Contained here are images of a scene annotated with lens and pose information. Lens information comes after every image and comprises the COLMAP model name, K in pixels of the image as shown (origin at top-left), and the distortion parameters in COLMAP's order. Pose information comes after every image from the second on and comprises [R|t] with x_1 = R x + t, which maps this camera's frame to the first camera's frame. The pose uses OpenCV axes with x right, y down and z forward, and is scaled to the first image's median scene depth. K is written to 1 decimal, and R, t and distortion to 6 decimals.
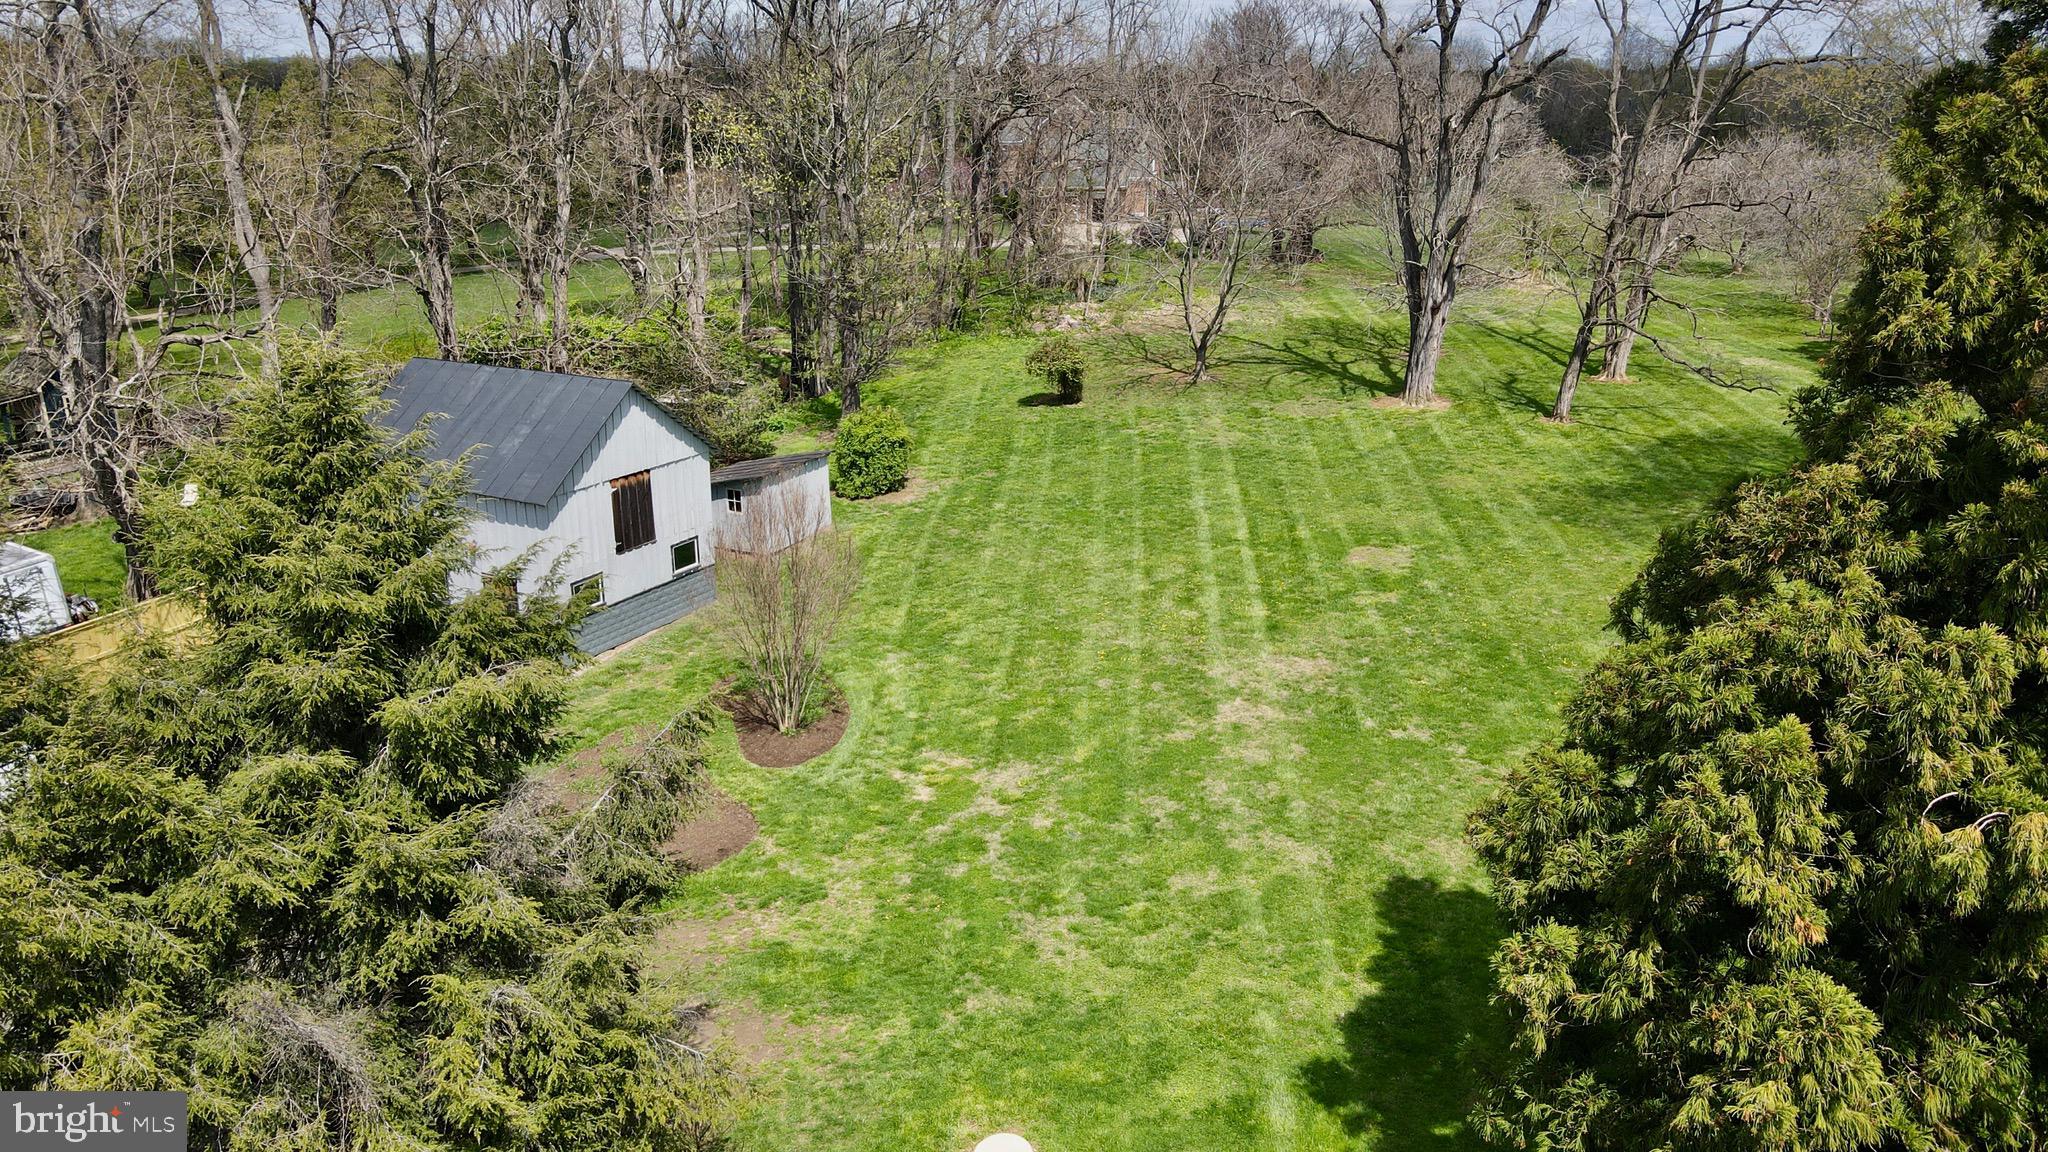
lens RADIAL K [[1529.0, 0, 1032.2], [0, 1529.0, 585.4], [0, 0, 1]] dist [-0.029135, 0.074855]
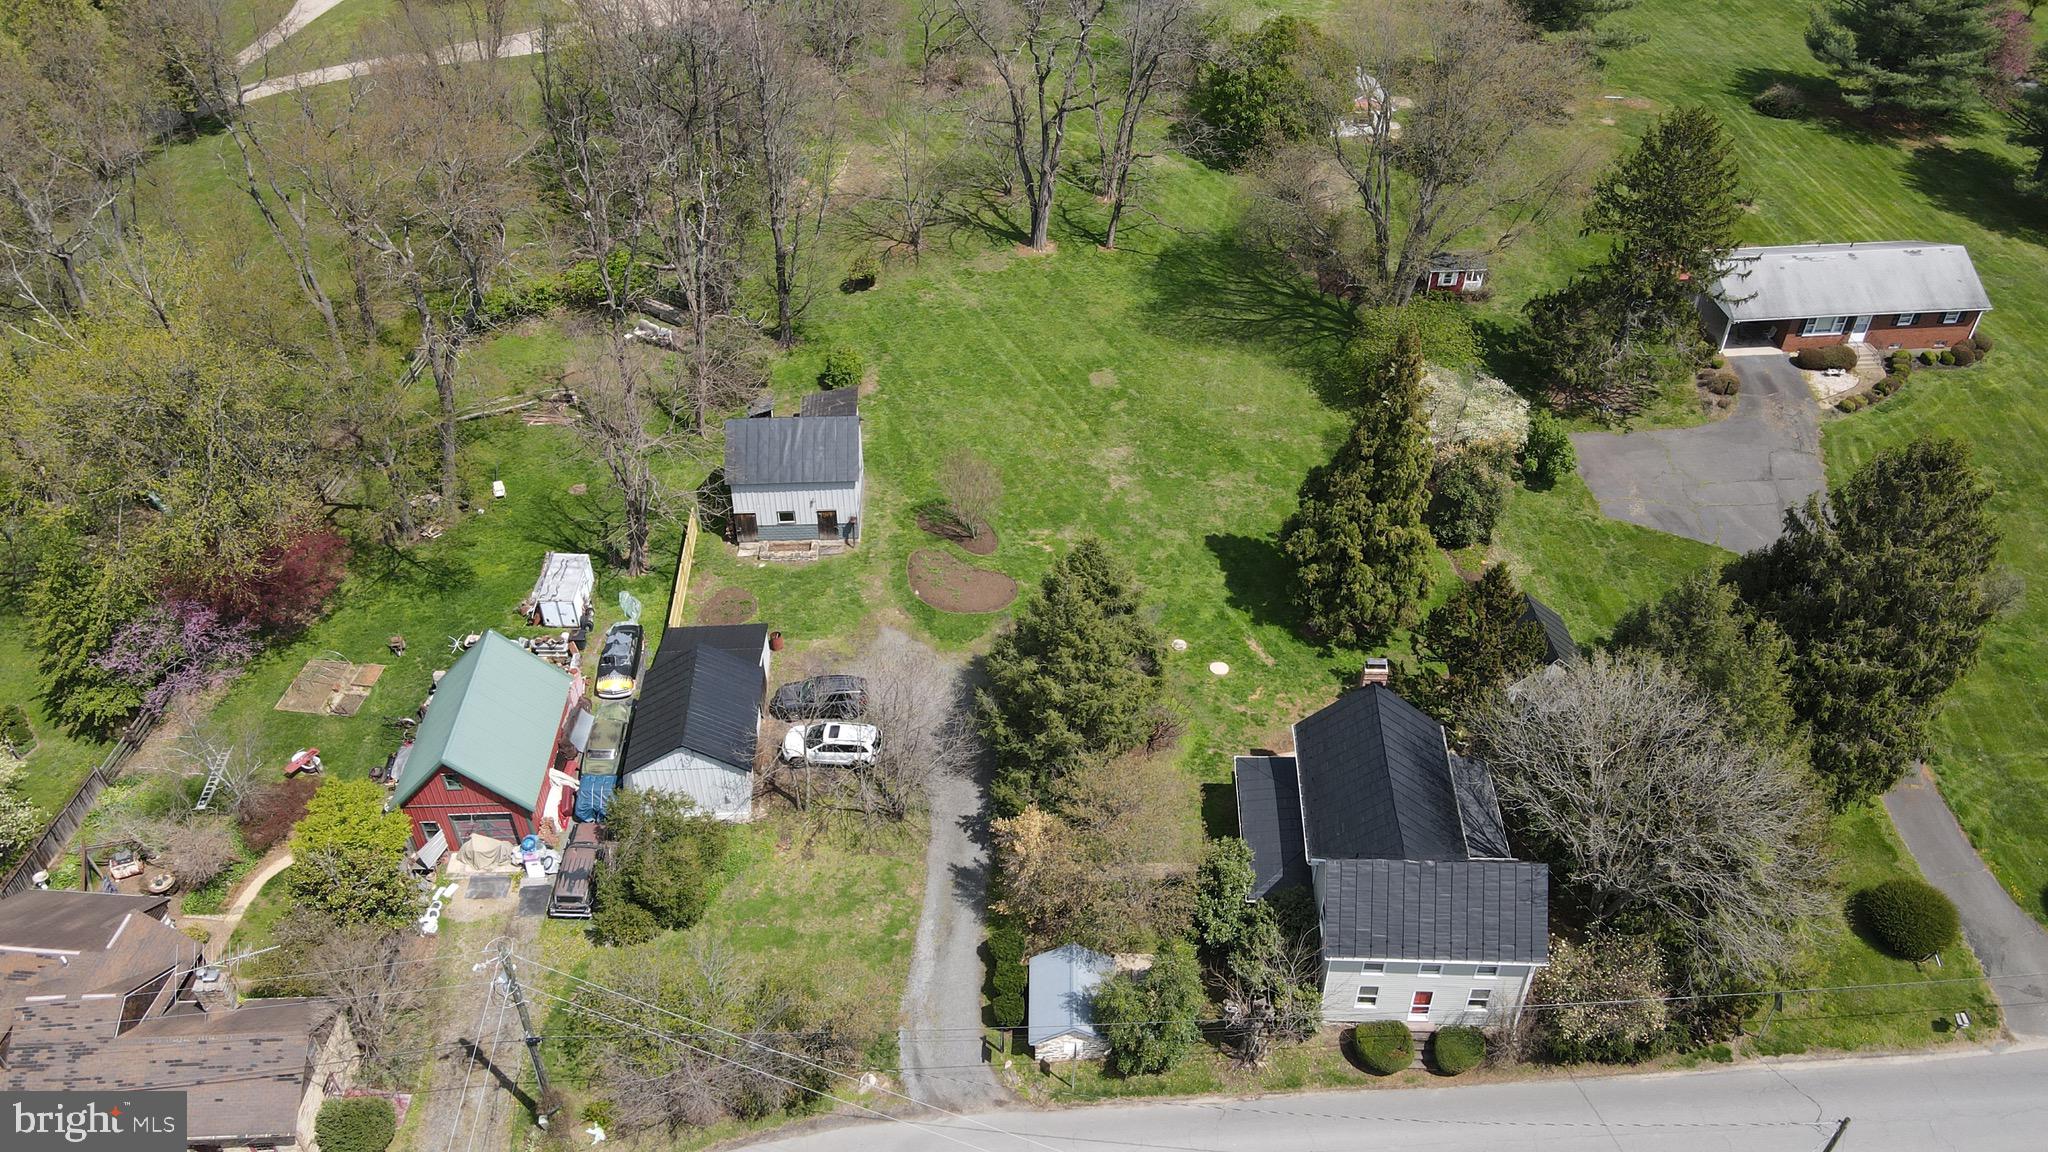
lens RADIAL K [[1519.3, 0, 1045.0], [0, 1519.3, 603.4], [0, 0, 1]] dist [-0.011530, 0.075650]
pose [[0.856406, -0.331264, 0.396020, -1.181024], [0.158478, 0.898665, 0.409006, -0.895183], [-0.491379, -0.287515, 0.822121, -1.319962]]
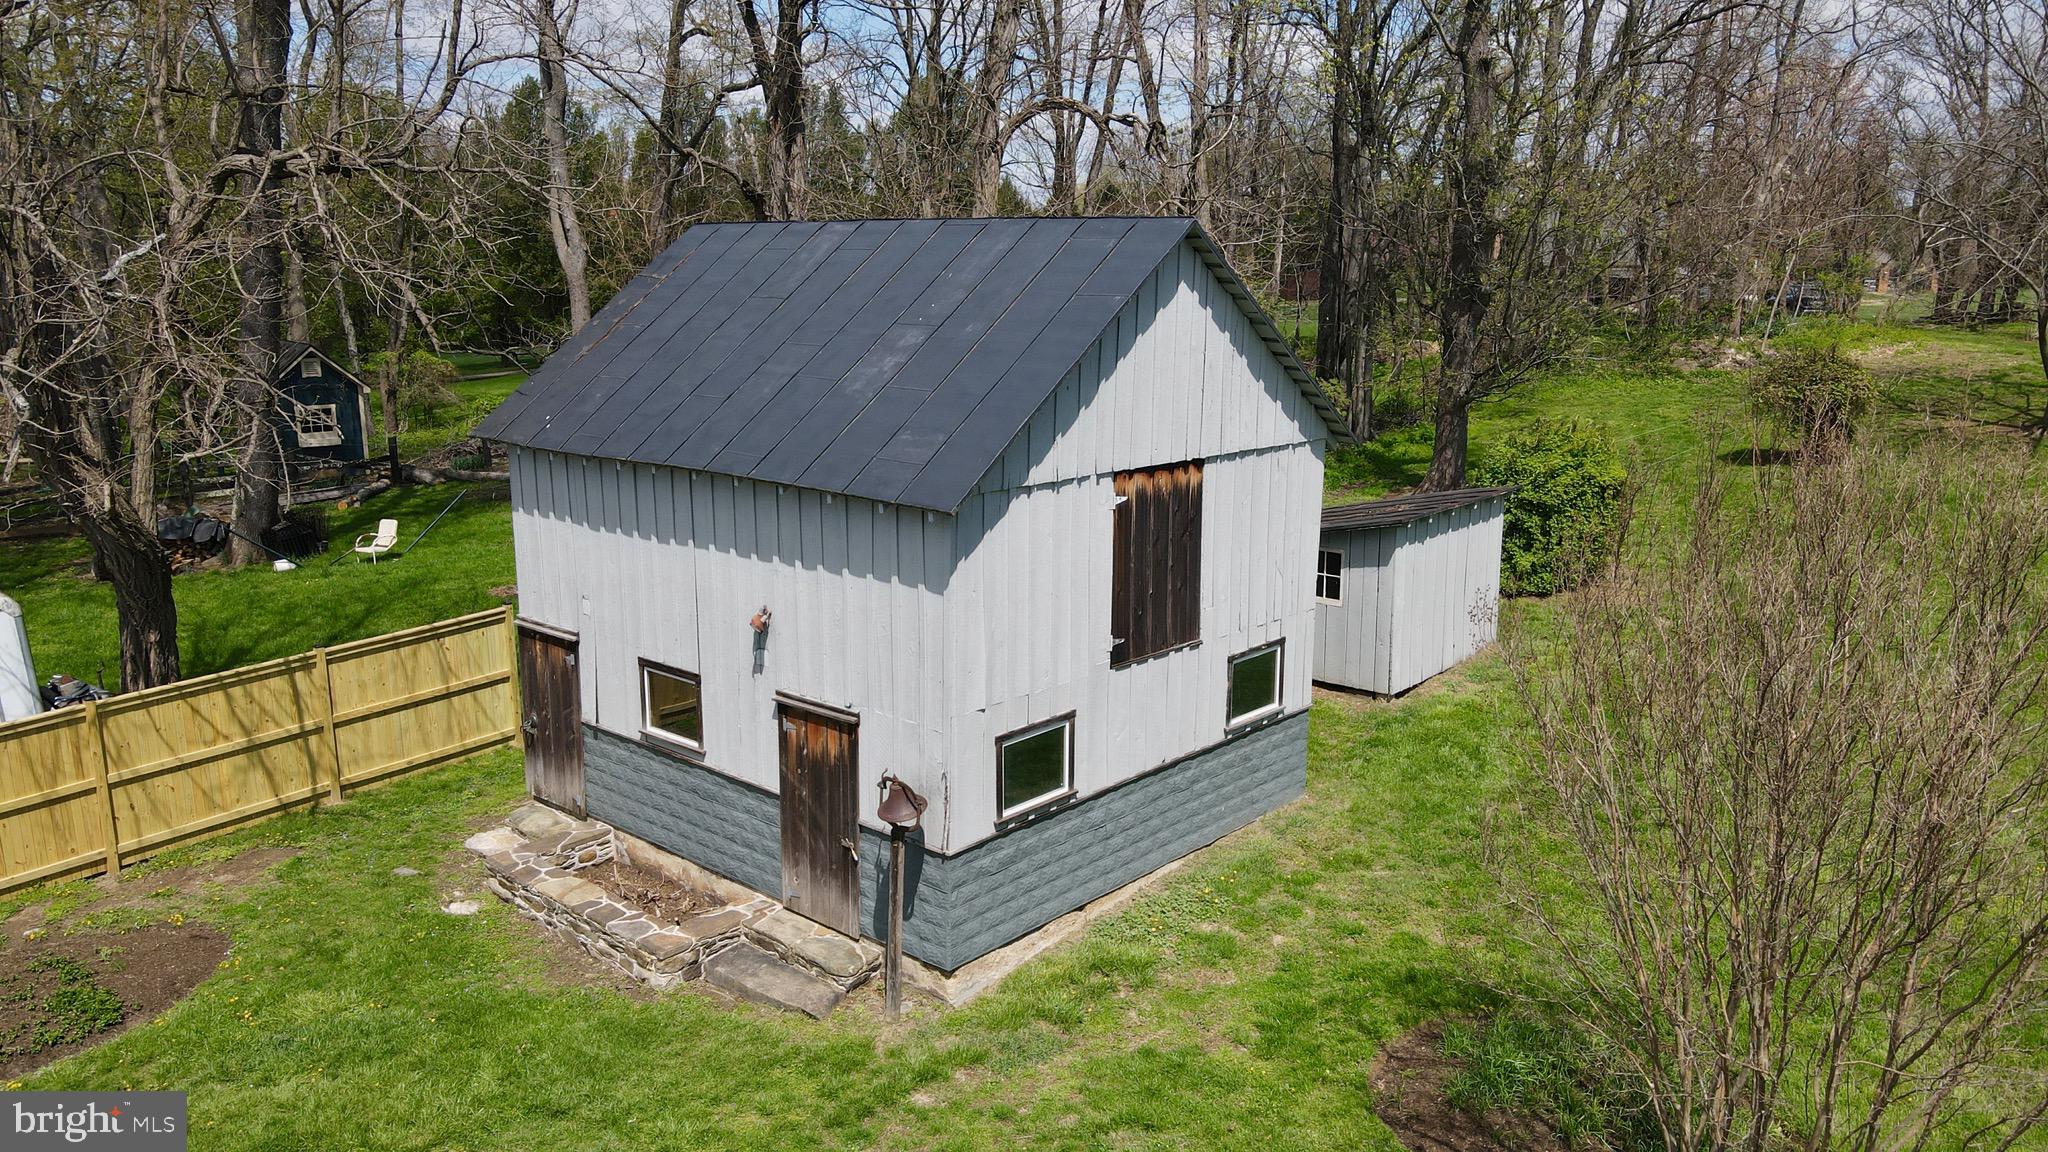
lens RADIAL K [[1529.0, 0, 1032.2], [0, 1529.0, 585.4], [0, 0, 1]] dist [-0.029135, 0.074855]
pose [[0.972754, 0.053119, -0.225673, -0.237606], [-0.074136, 0.993560, -0.085693, -0.007539], [0.219668, 0.100089, 0.970427, 0.713751]]
